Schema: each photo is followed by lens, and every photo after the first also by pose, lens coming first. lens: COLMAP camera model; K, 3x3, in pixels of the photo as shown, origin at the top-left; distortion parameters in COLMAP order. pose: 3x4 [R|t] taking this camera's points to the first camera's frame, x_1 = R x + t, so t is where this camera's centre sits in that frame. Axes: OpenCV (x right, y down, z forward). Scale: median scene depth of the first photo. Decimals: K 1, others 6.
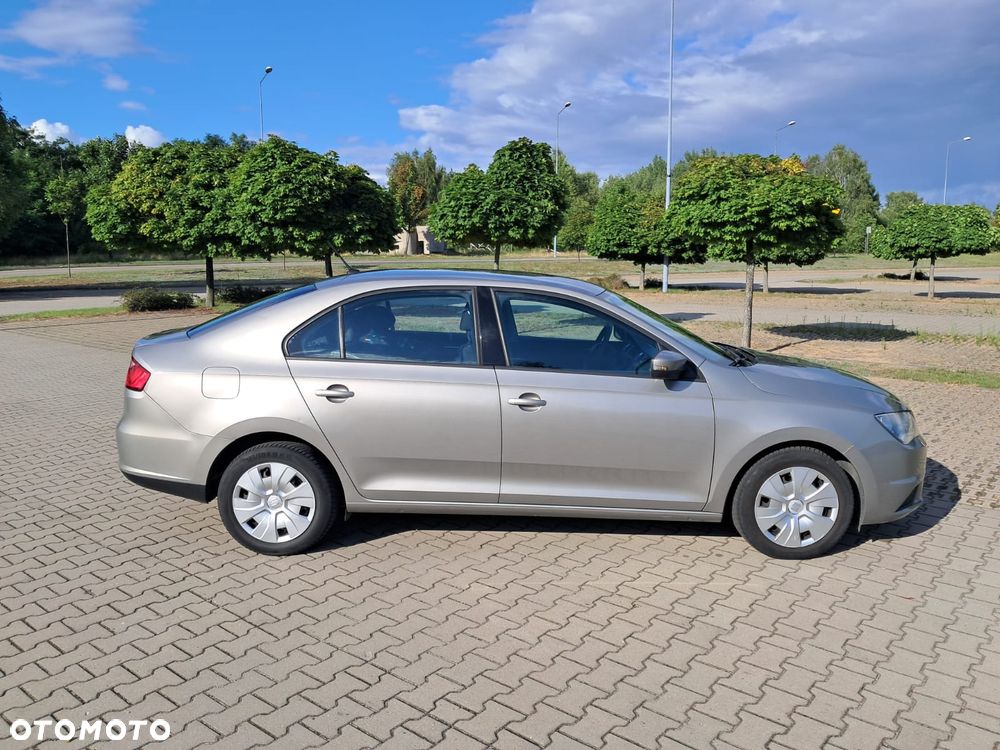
lens RADIAL K [[787.8, 0, 508.3], [0, 787.8, 380.7], [0, 0, 1]] dist [0.013649, -0.010505]
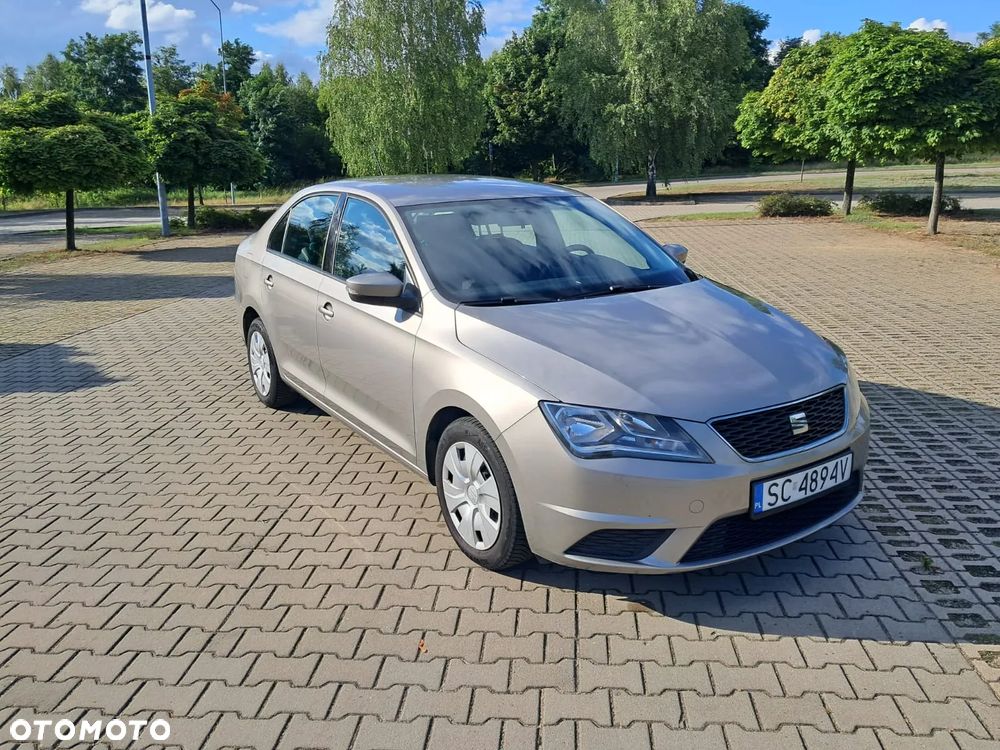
lens RADIAL K [[787.8, 0, 508.3], [0, 787.8, 380.7], [0, 0, 1]] dist [0.013649, -0.010505]
pose [[0.573868, 0.206091, -0.792592, 0.527276], [-0.113327, 0.978491, 0.172375, -0.045609], [0.811068, -0.009098, 0.584881, 0.320501]]
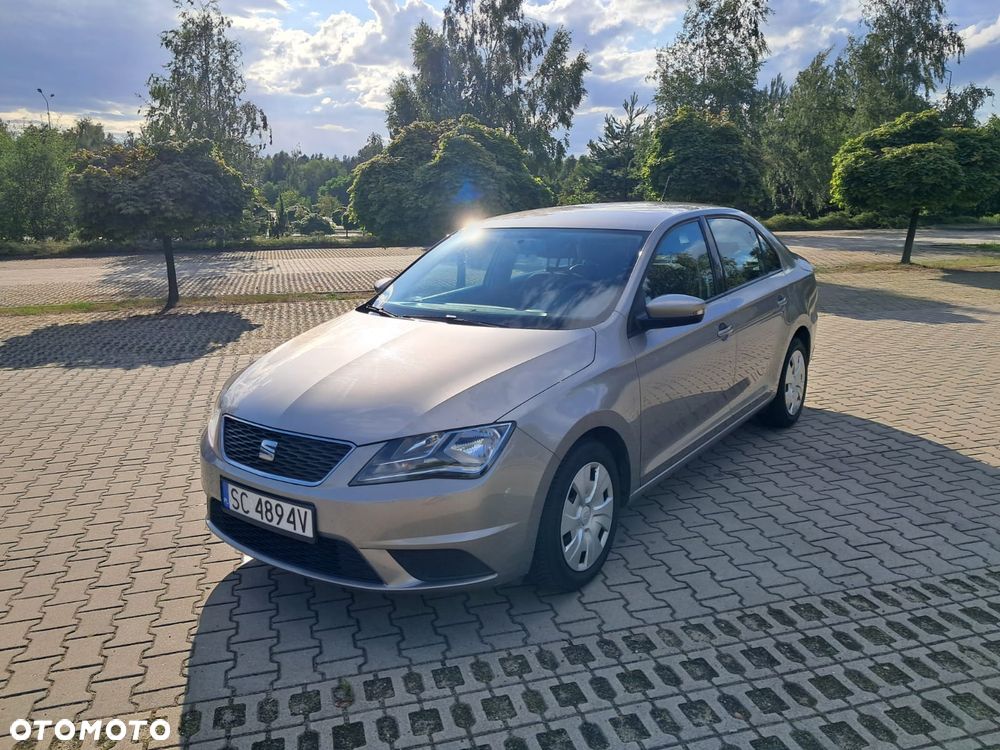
lens RADIAL K [[794.0, 0, 486.3], [0, 794.0, 351.7], [0, 0, 1]] dist [0.008651, -0.001488]
pose [[-0.572644, 0.166410, -0.802737, 0.559566], [-0.112021, 0.954113, 0.277703, -0.143586], [0.812115, 0.248948, -0.527726, 0.926465]]
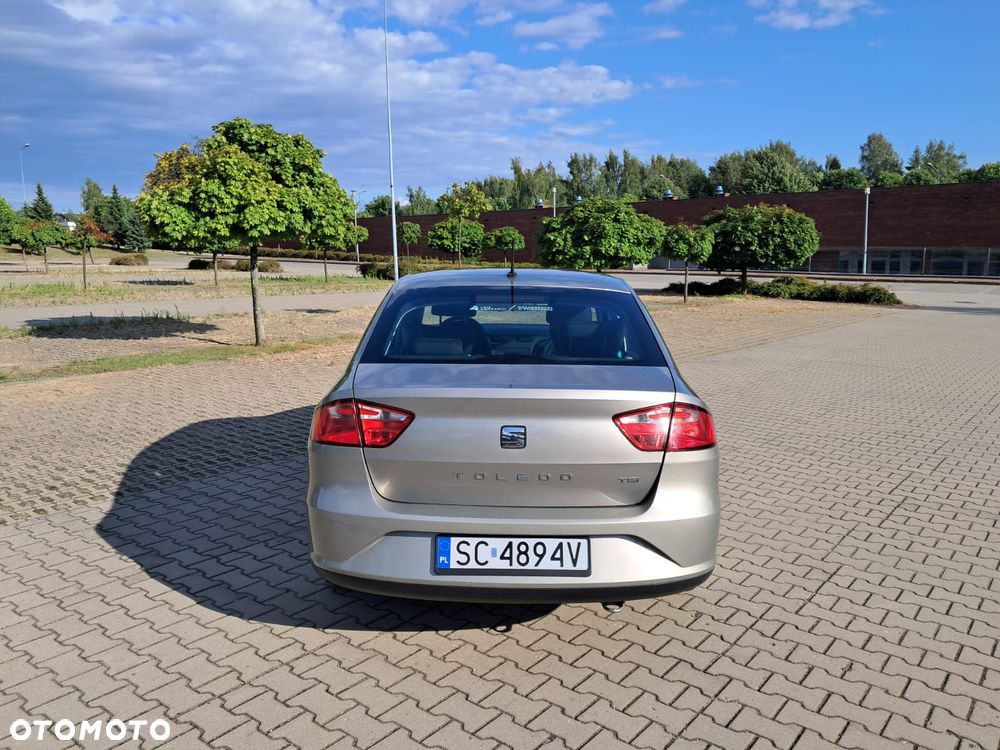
lens RADIAL K [[788.9, 0, 495.7], [0, 788.9, 372.5], [0, 0, 1]] dist [0.025485, -0.034947]
pose [[-0.017614, -0.153260, 0.988029, -0.650266], [0.151701, 0.976332, 0.154150, -0.107030], [-0.988270, 0.152600, 0.006052, 0.661221]]
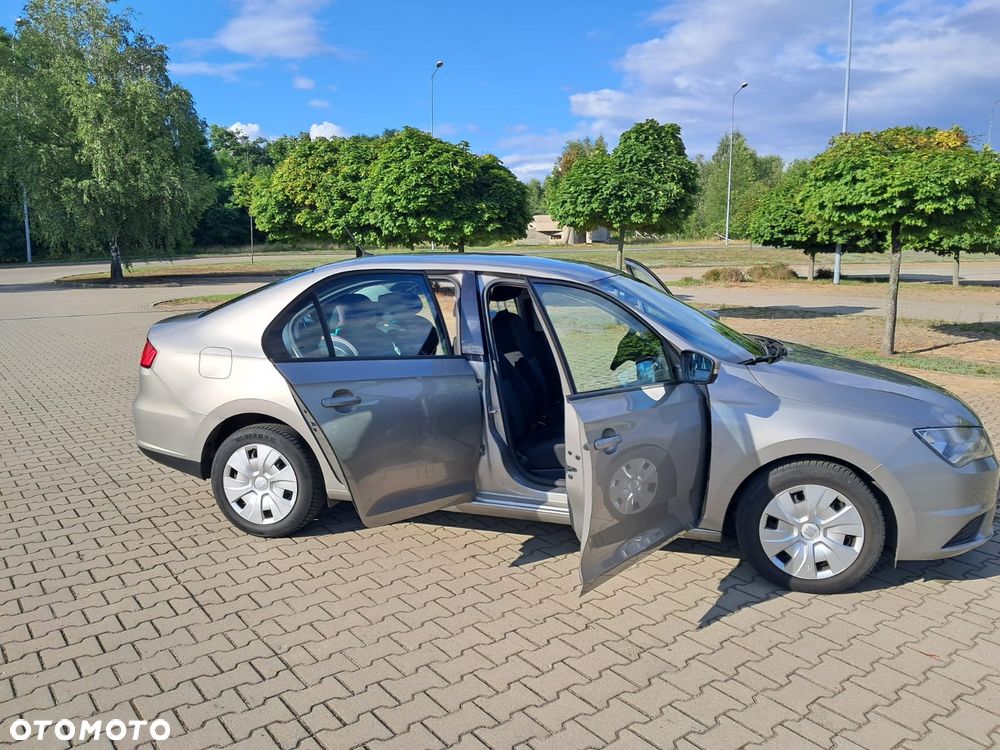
lens RADIAL K [[797.0, 0, 489.6], [0, 797.0, 373.7], [0, 0, 1]] dist [0.027464, -0.015378]
pose [[0.971306, 0.036568, -0.235006, 0.122544], [-0.036093, 0.999328, 0.006322, -0.001619], [0.235080, 0.002342, 0.971973, 0.044331]]
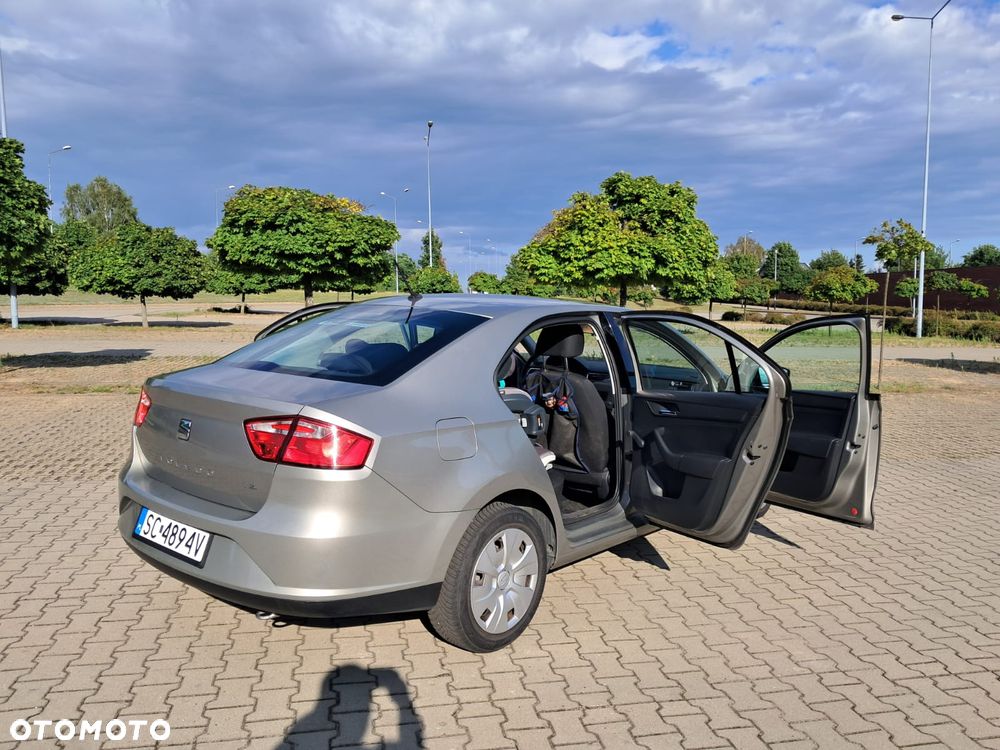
lens RADIAL K [[782.6, 0, 507.6], [0, 782.6, 369.5], [0, 0, 1]] dist [0.018134, -0.015337]
pose [[0.622055, -0.059945, 0.780675, -0.502951], [0.104015, 0.994554, -0.006513, -0.029958], [-0.776034, 0.085253, 0.624903, 0.267166]]
